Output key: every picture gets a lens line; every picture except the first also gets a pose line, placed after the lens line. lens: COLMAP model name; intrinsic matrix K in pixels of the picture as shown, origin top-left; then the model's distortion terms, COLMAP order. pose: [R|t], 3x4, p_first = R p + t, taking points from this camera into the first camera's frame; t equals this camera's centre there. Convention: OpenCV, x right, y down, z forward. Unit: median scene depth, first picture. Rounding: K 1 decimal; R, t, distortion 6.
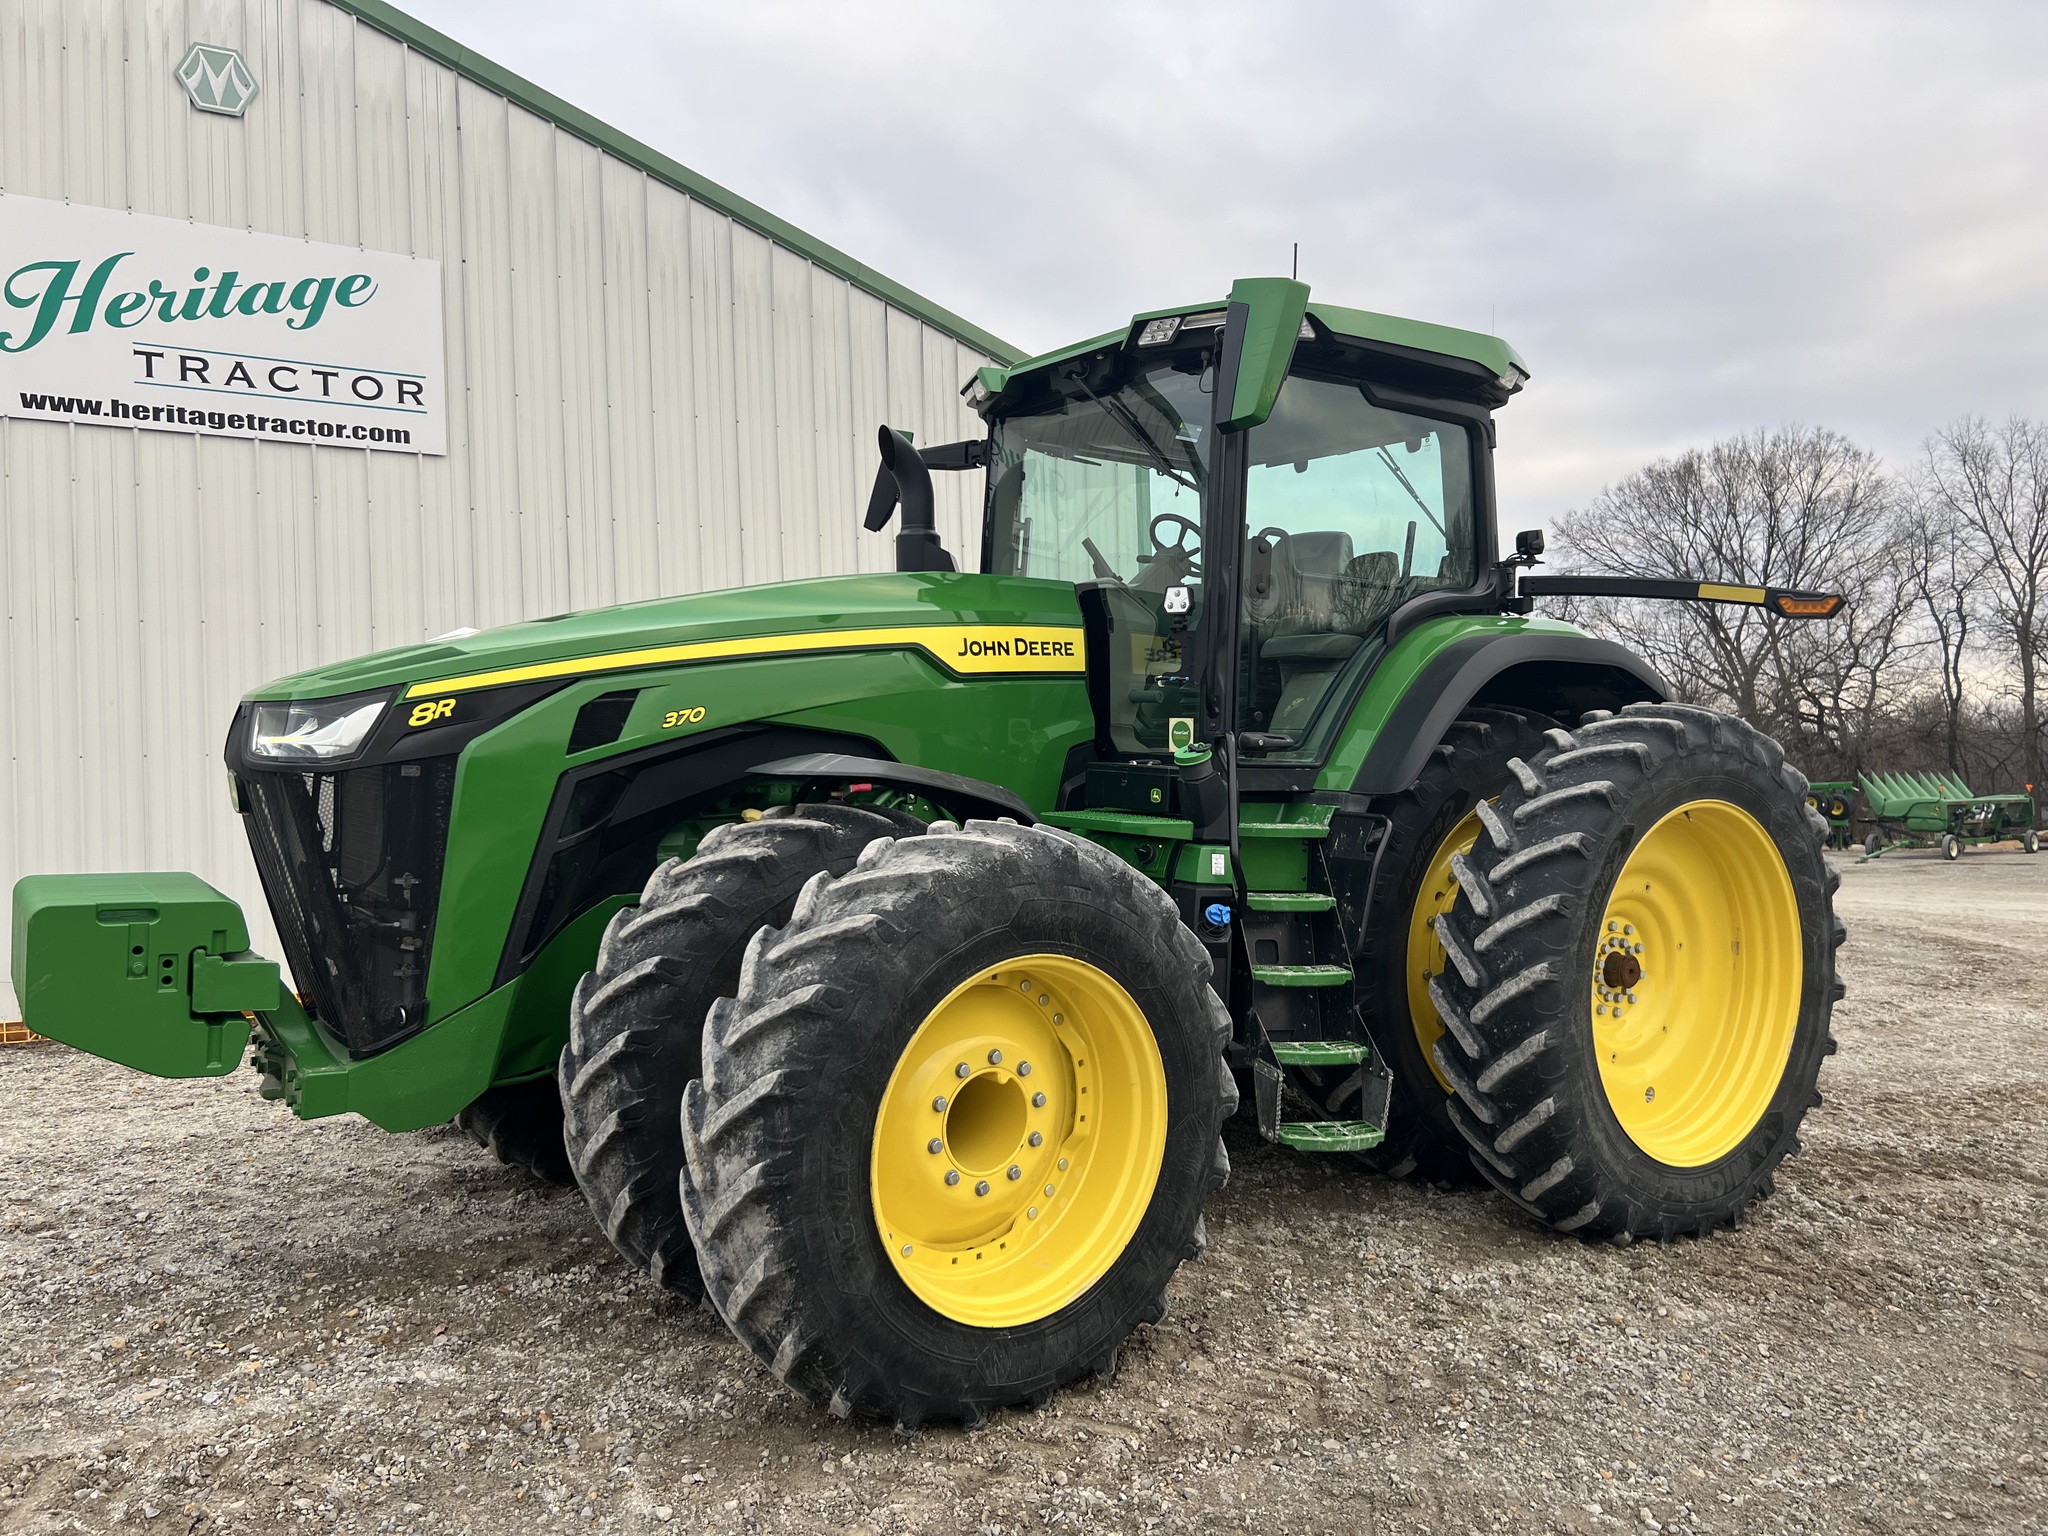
lens RADIAL K [[1555.1, 0, 1057.3], [0, 1555.1, 768.5], [0, 0, 1]] dist [0.063073, -0.085428]
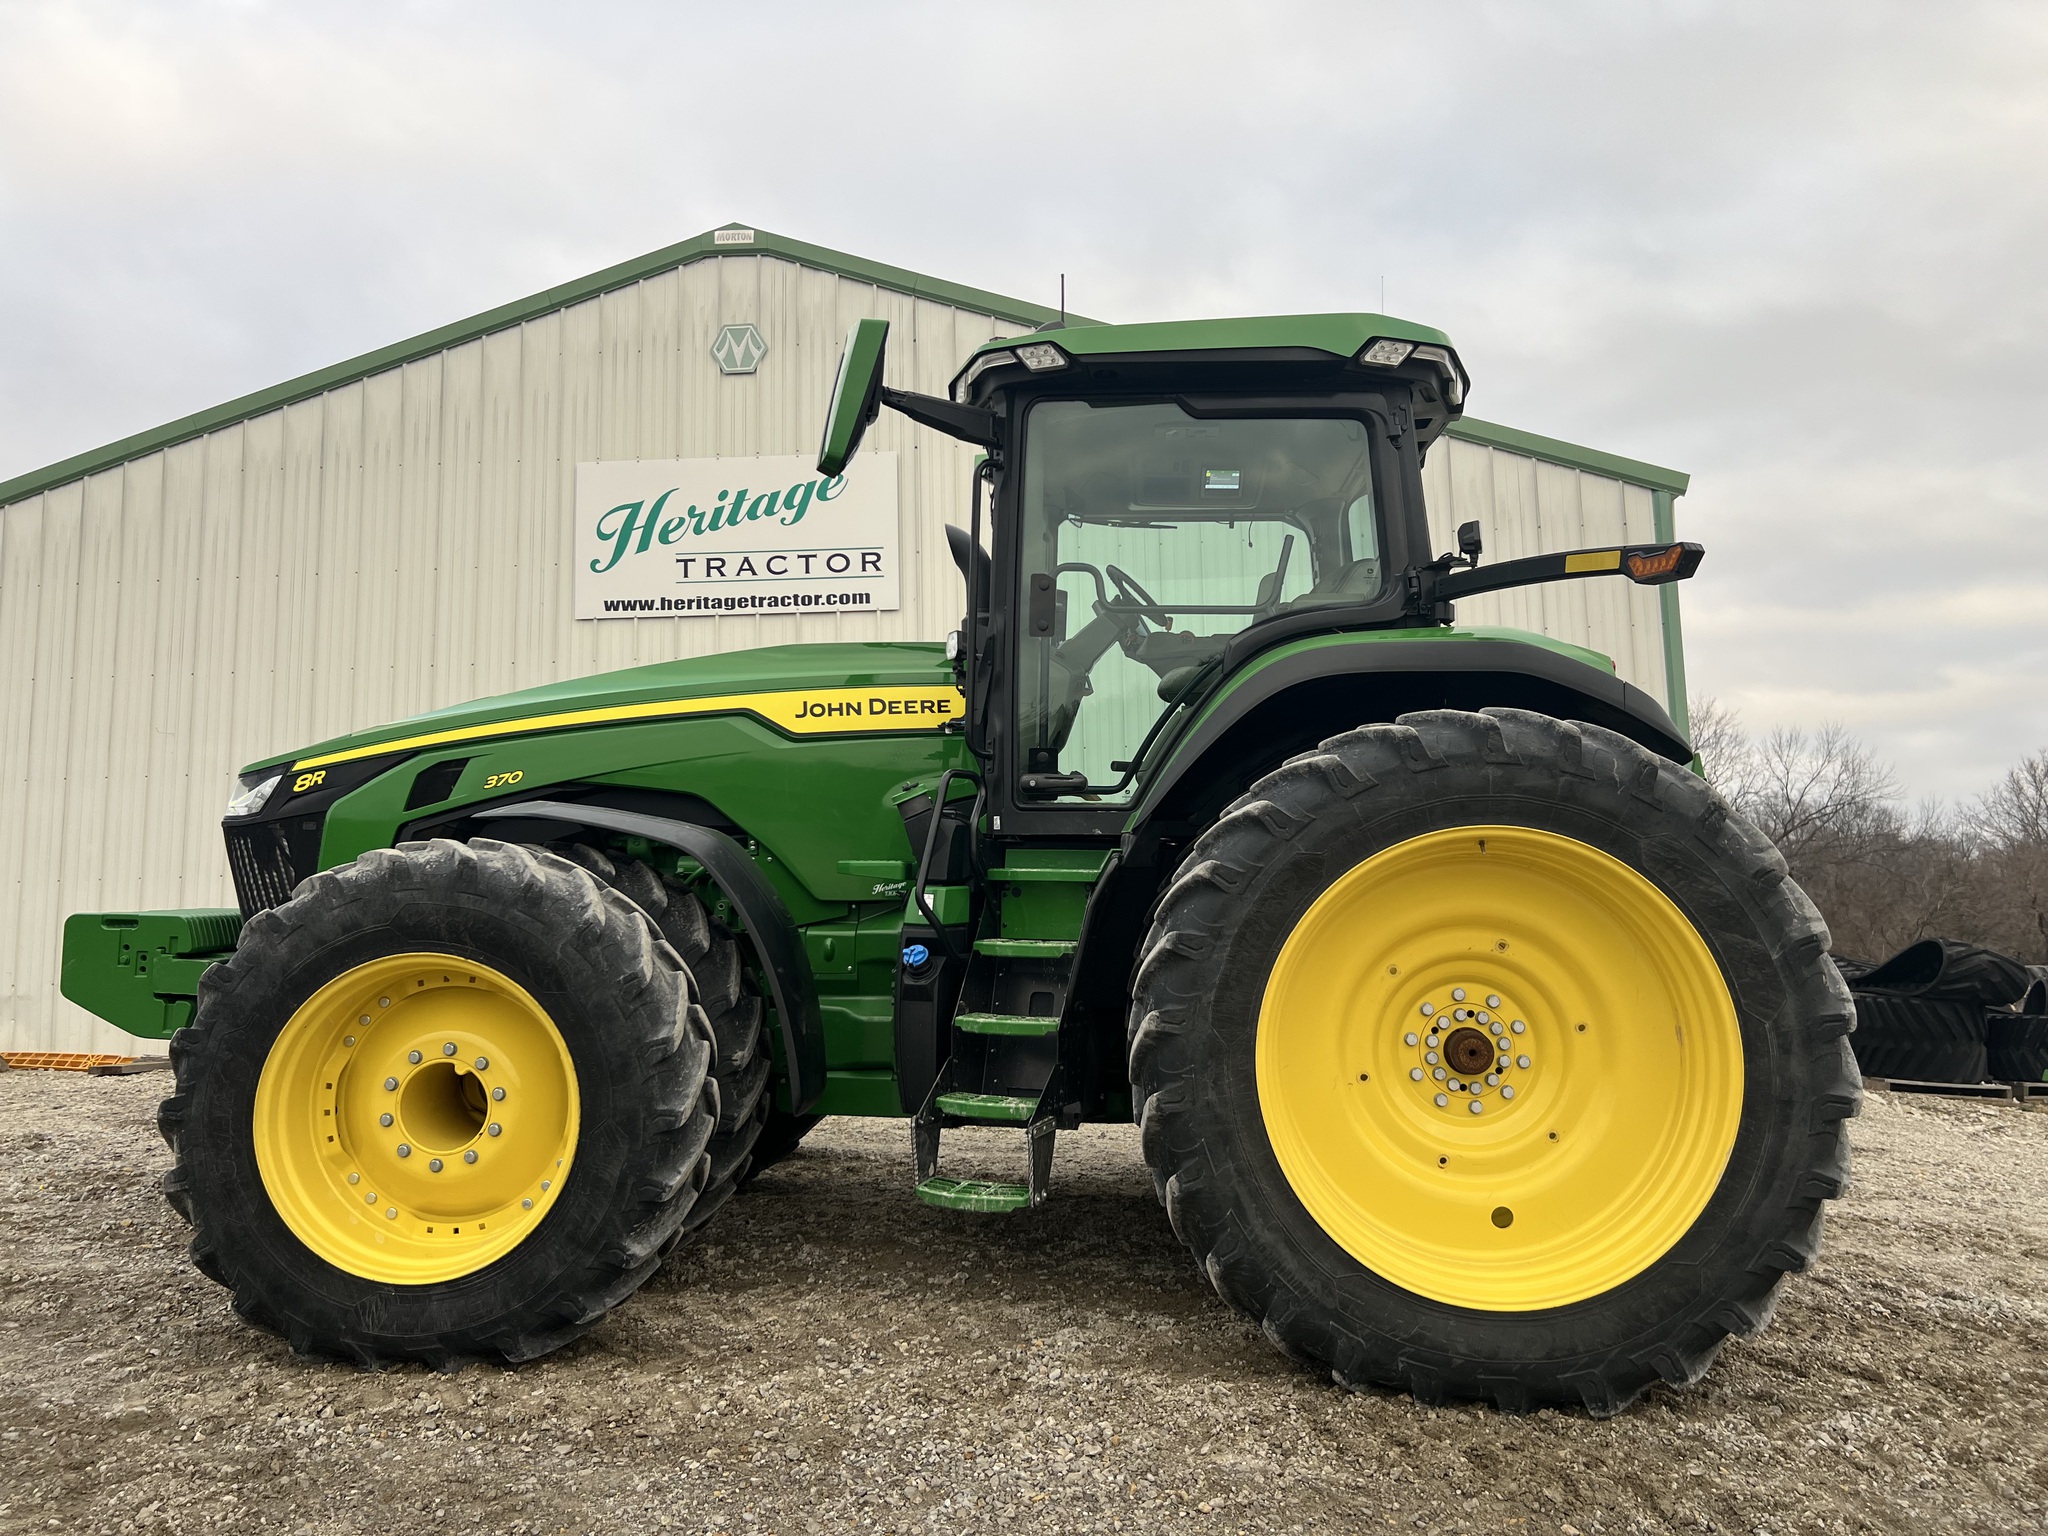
lens RADIAL K [[1555.1, 0, 1057.3], [0, 1555.1, 768.5], [0, 0, 1]] dist [0.063073, -0.085428]
pose [[0.788108, -0.062770, -0.612328, 0.489483], [0.001523, 0.994983, -0.100036, 0.046816], [0.615535, 0.077907, 0.784249, 0.174914]]
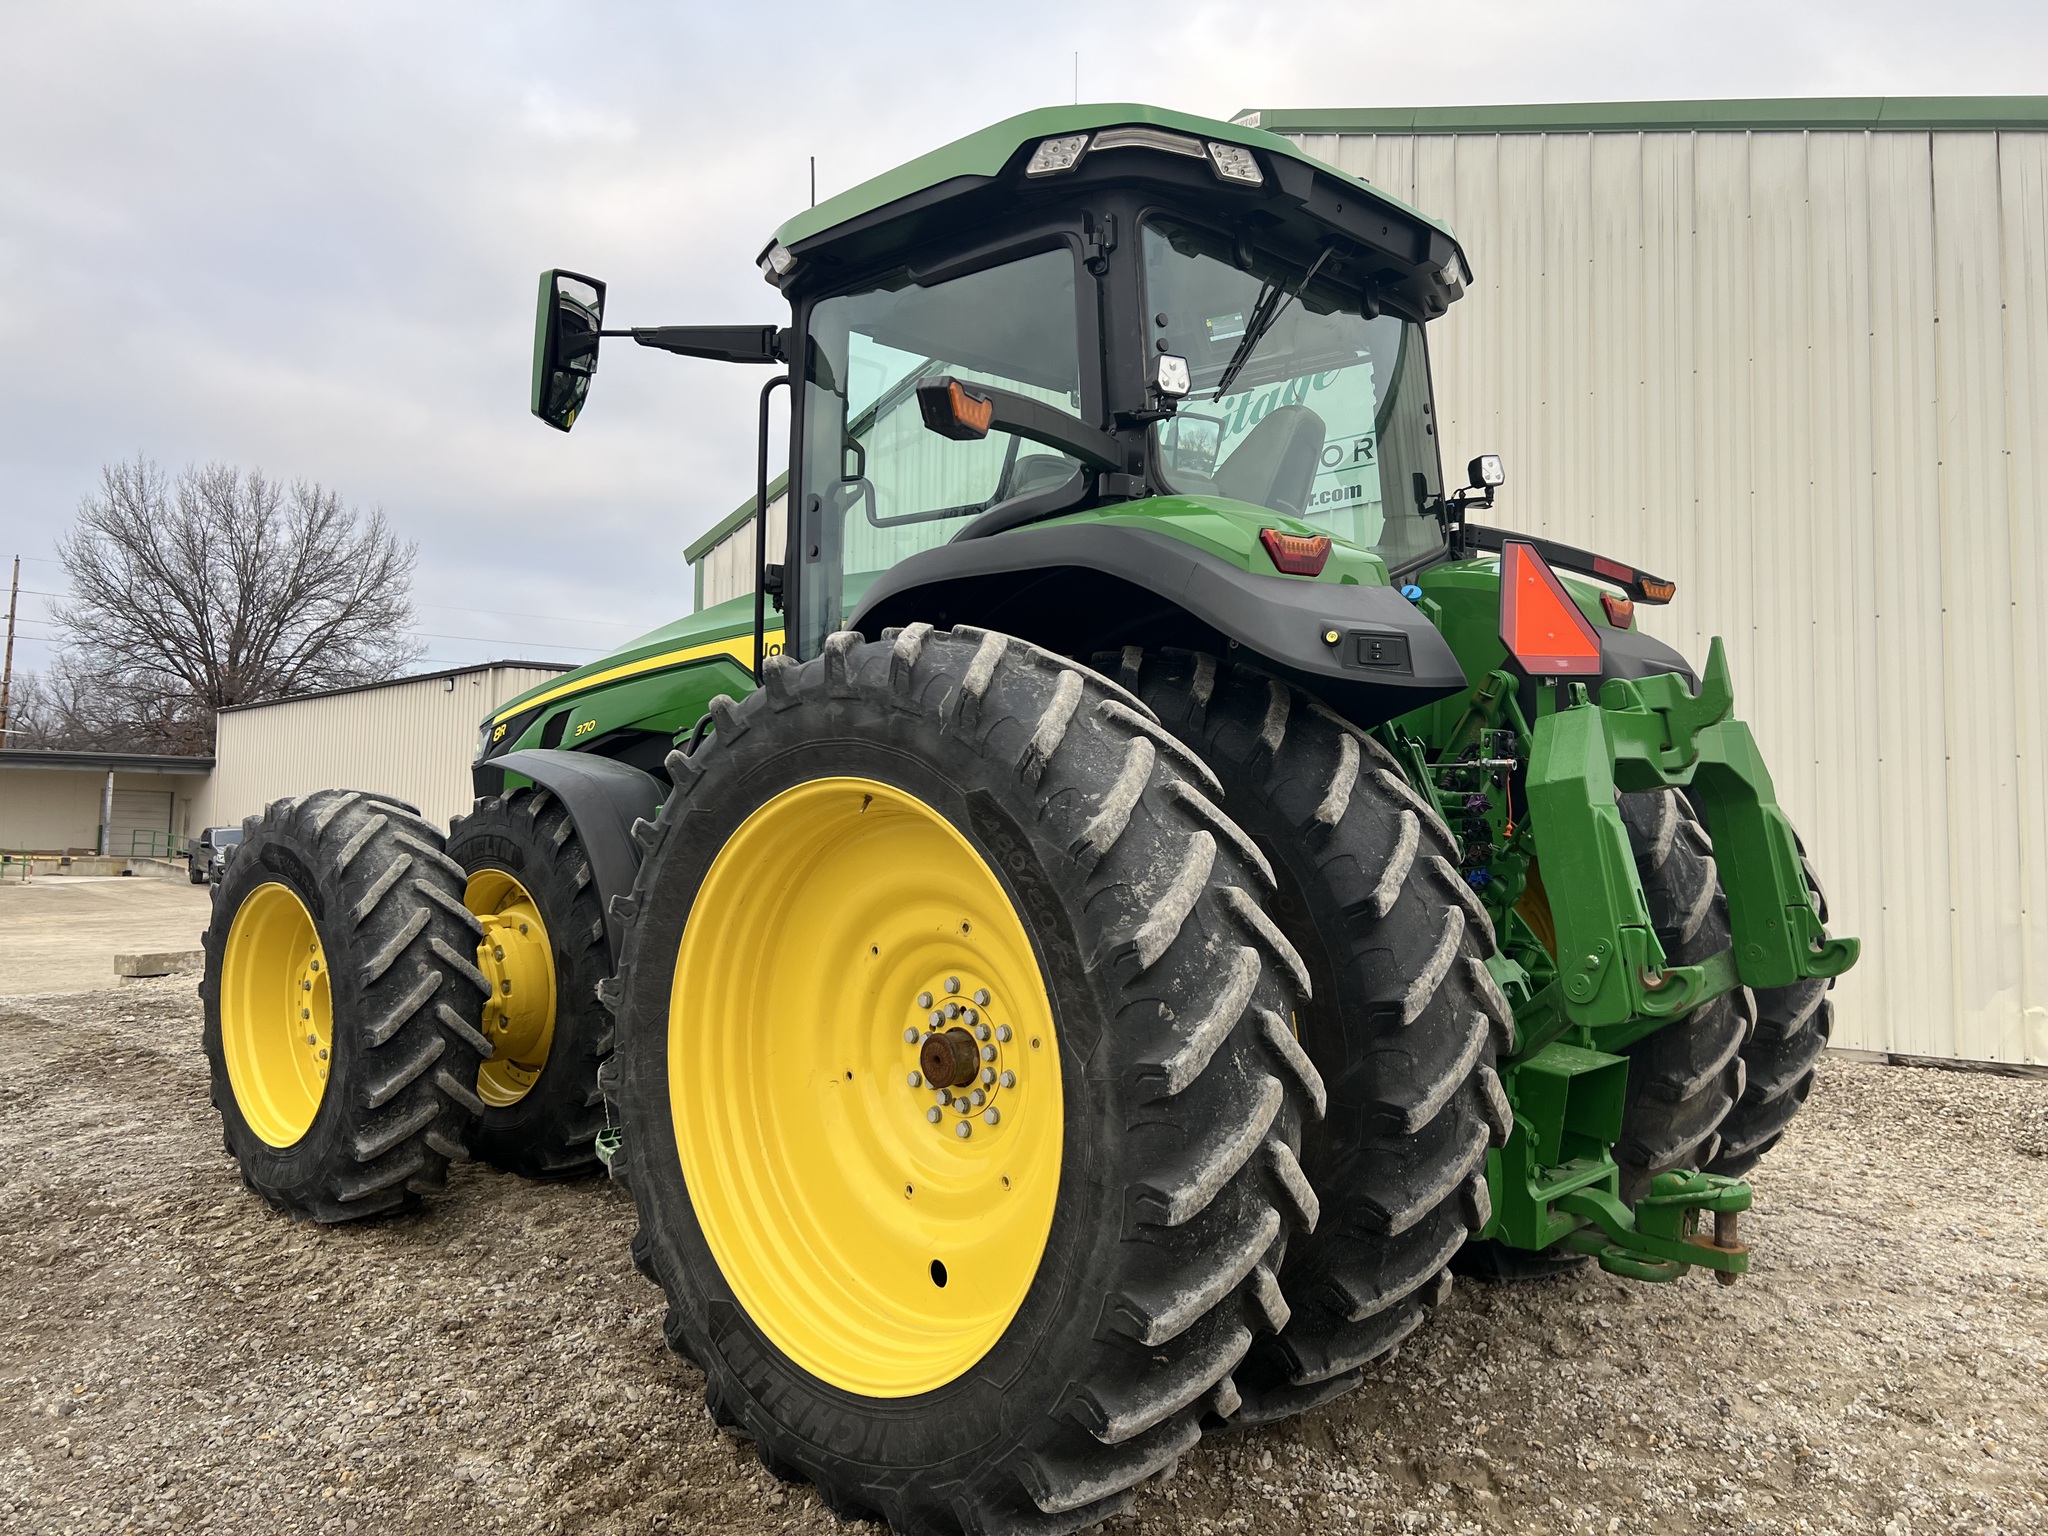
lens RADIAL K [[1530.7, 0, 1037.8], [0, 1530.7, 761.5], [0, 0, 1]] dist [0.053231, -0.073931]
pose [[0.193698, -0.029372, -0.980621, 0.688023], [-0.008659, 0.999462, -0.031647, 0.021739], [0.981023, 0.014621, 0.193339, 0.650265]]
